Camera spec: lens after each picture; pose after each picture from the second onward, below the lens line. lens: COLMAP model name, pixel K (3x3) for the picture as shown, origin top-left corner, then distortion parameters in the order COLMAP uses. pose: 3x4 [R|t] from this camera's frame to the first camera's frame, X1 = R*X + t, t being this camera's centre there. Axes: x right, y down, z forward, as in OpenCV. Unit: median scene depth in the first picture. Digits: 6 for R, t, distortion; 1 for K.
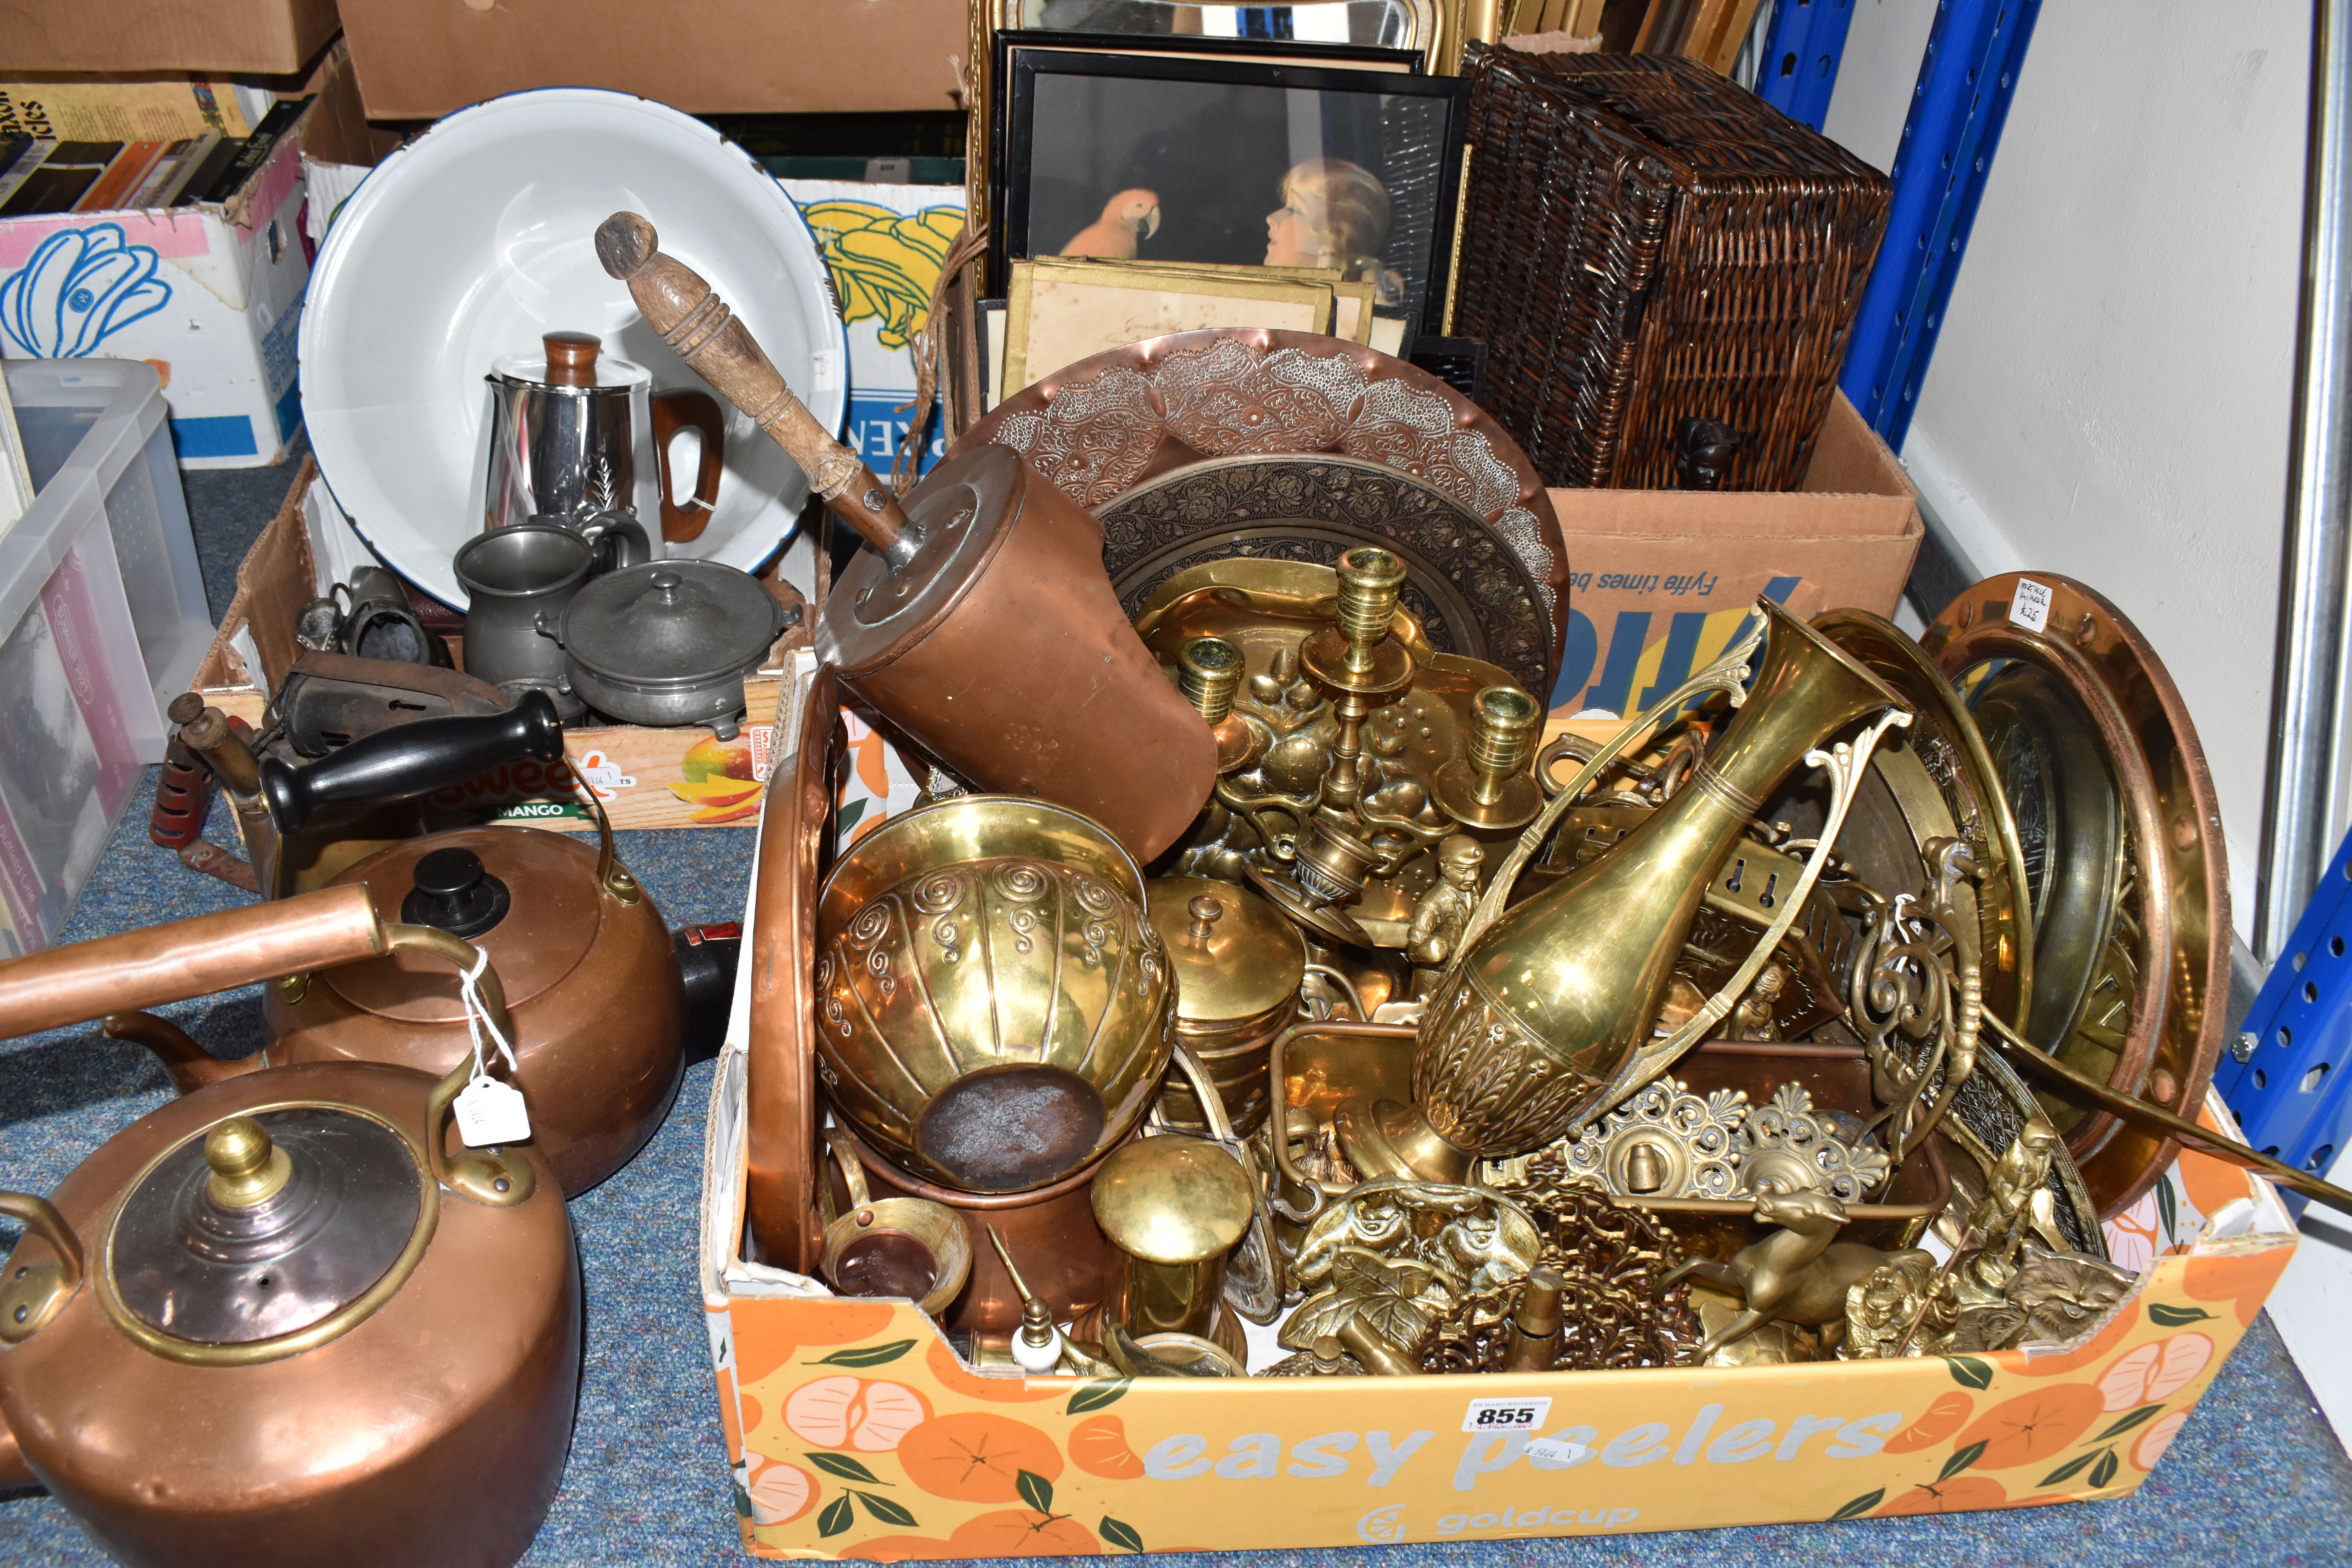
lens RADIAL K [[1900.5, 0, 1176.0], [0, 1900.5, 784.0], [0, 0, 1]] dist [-0.101982, 0.005195]
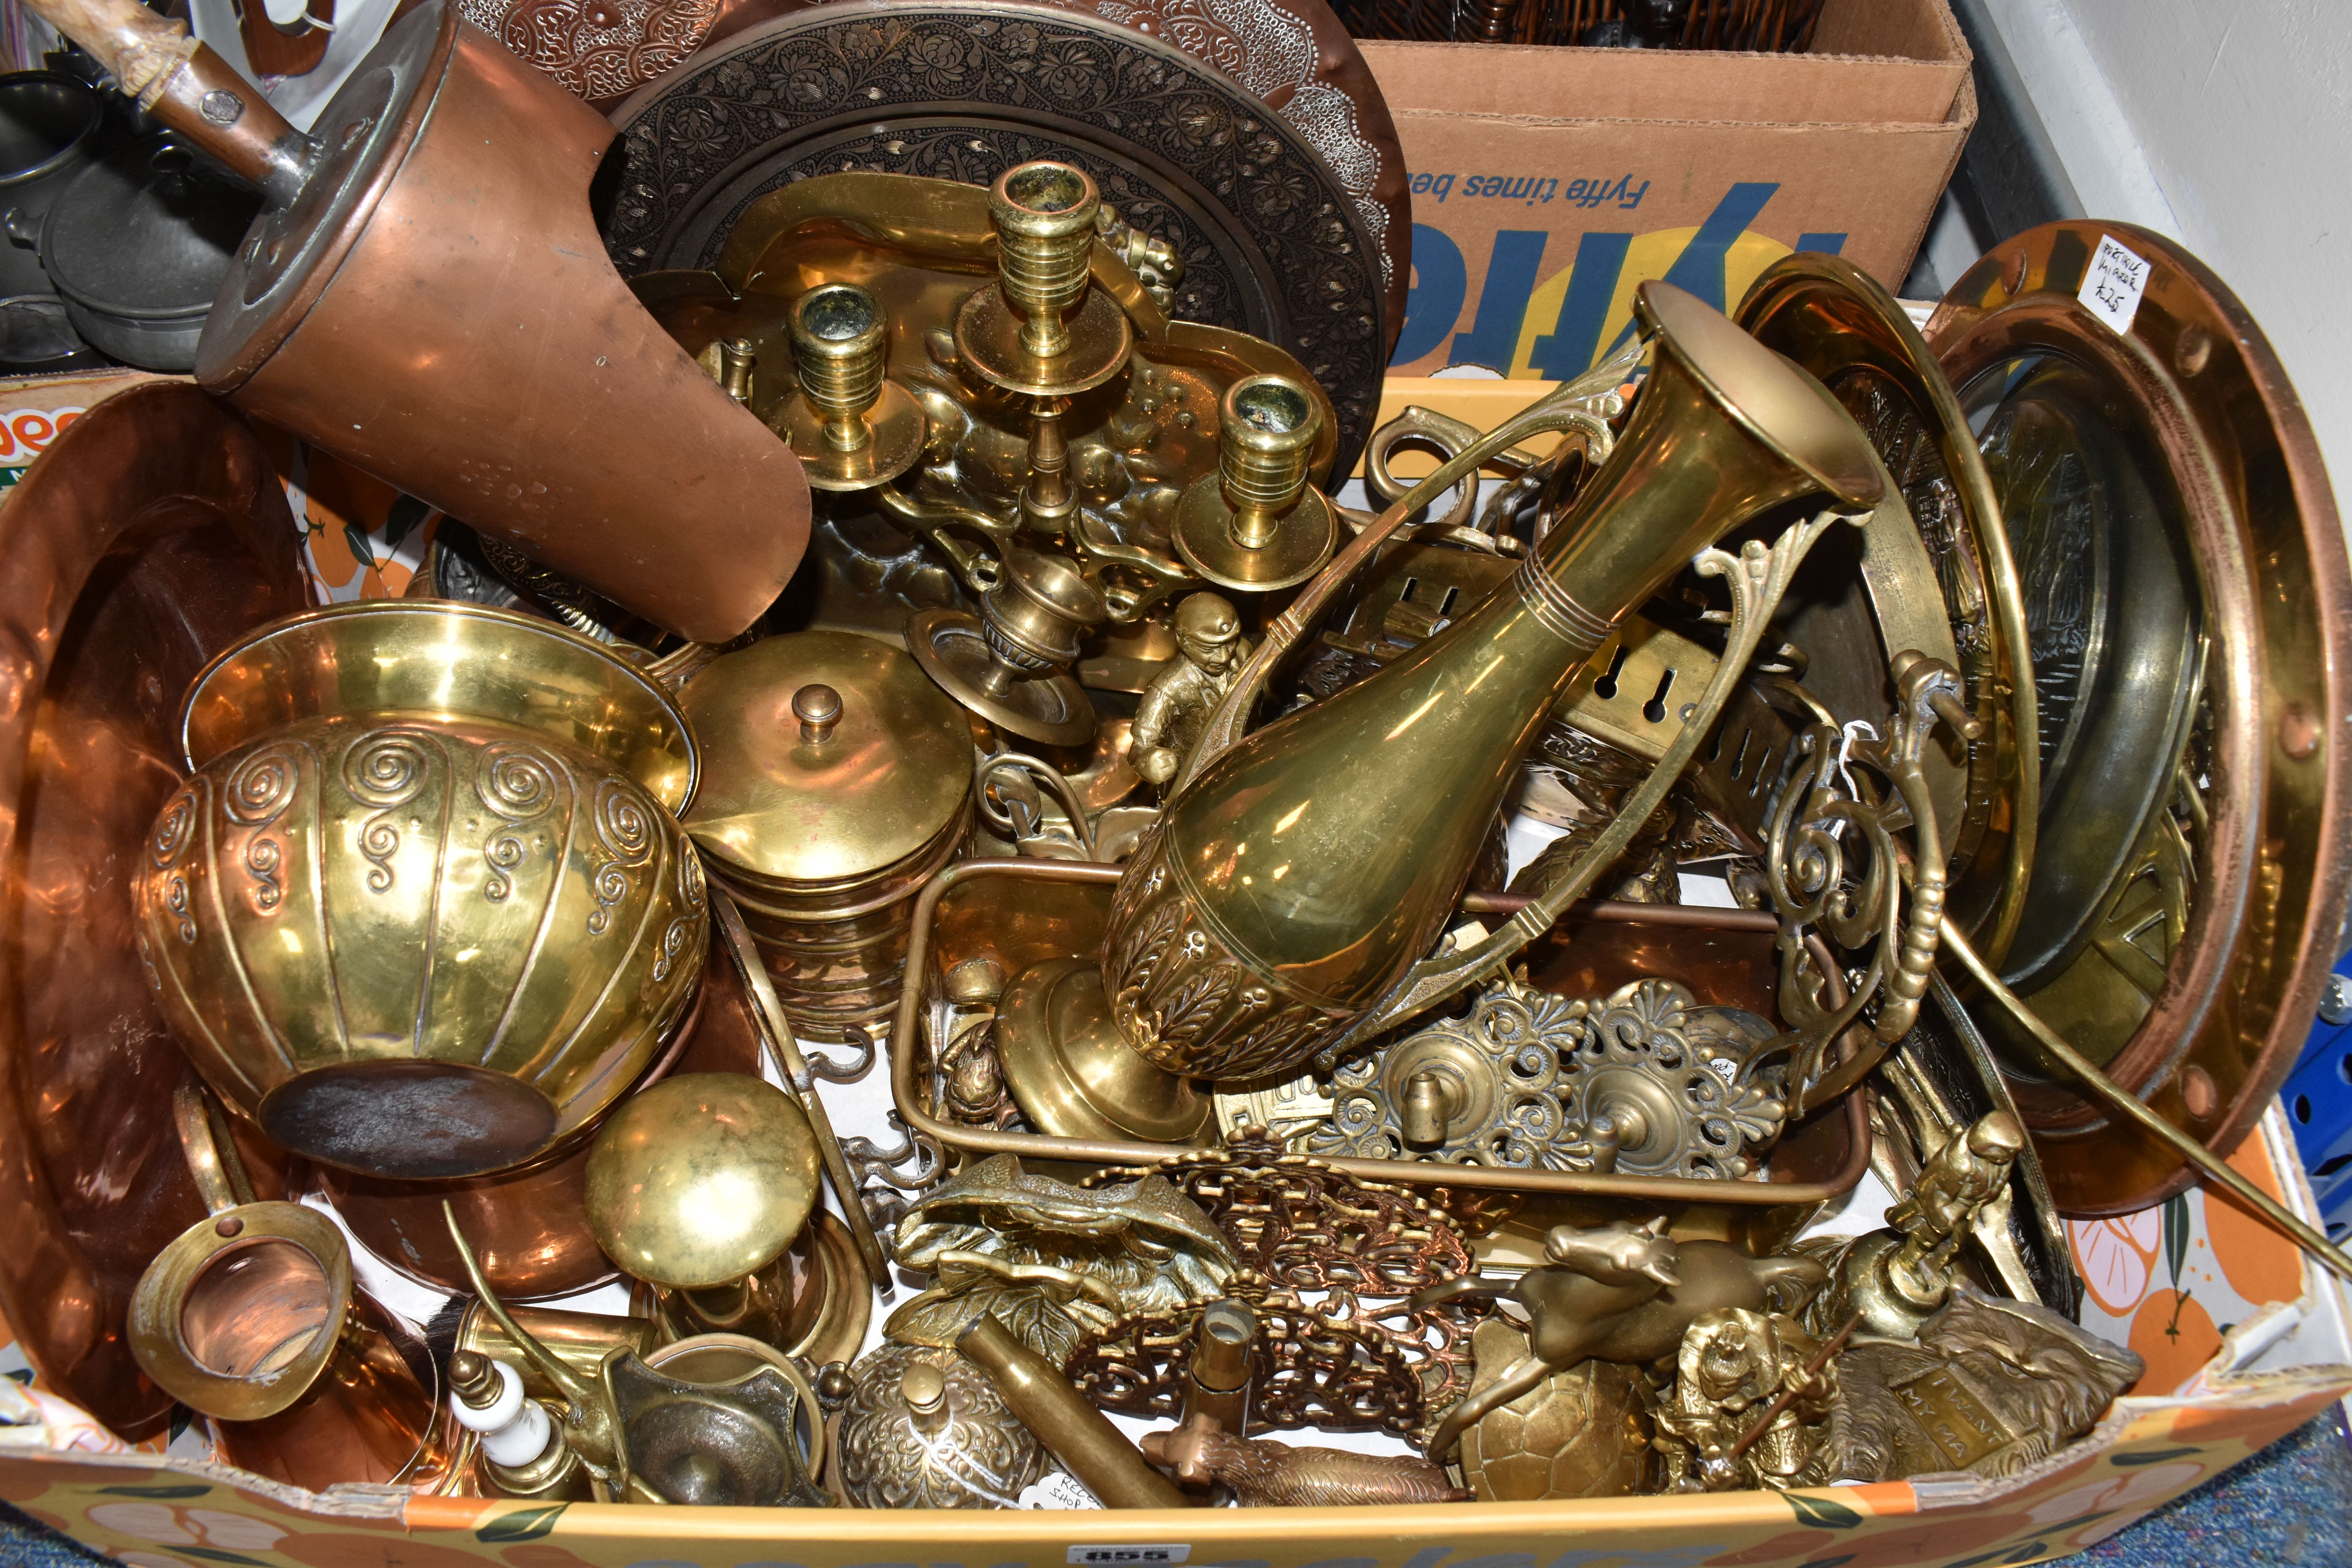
lens RADIAL K [[1900.5, 0, 1176.0], [0, 1900.5, 784.0], [0, 0, 1]] dist [-0.101982, 0.005195]
pose [[0.998955, 0.027943, -0.036171, 0.172830], [-0.016193, 0.956397, 0.291621, -0.110216], [0.042743, -0.290730, 0.955850, 0.348687]]
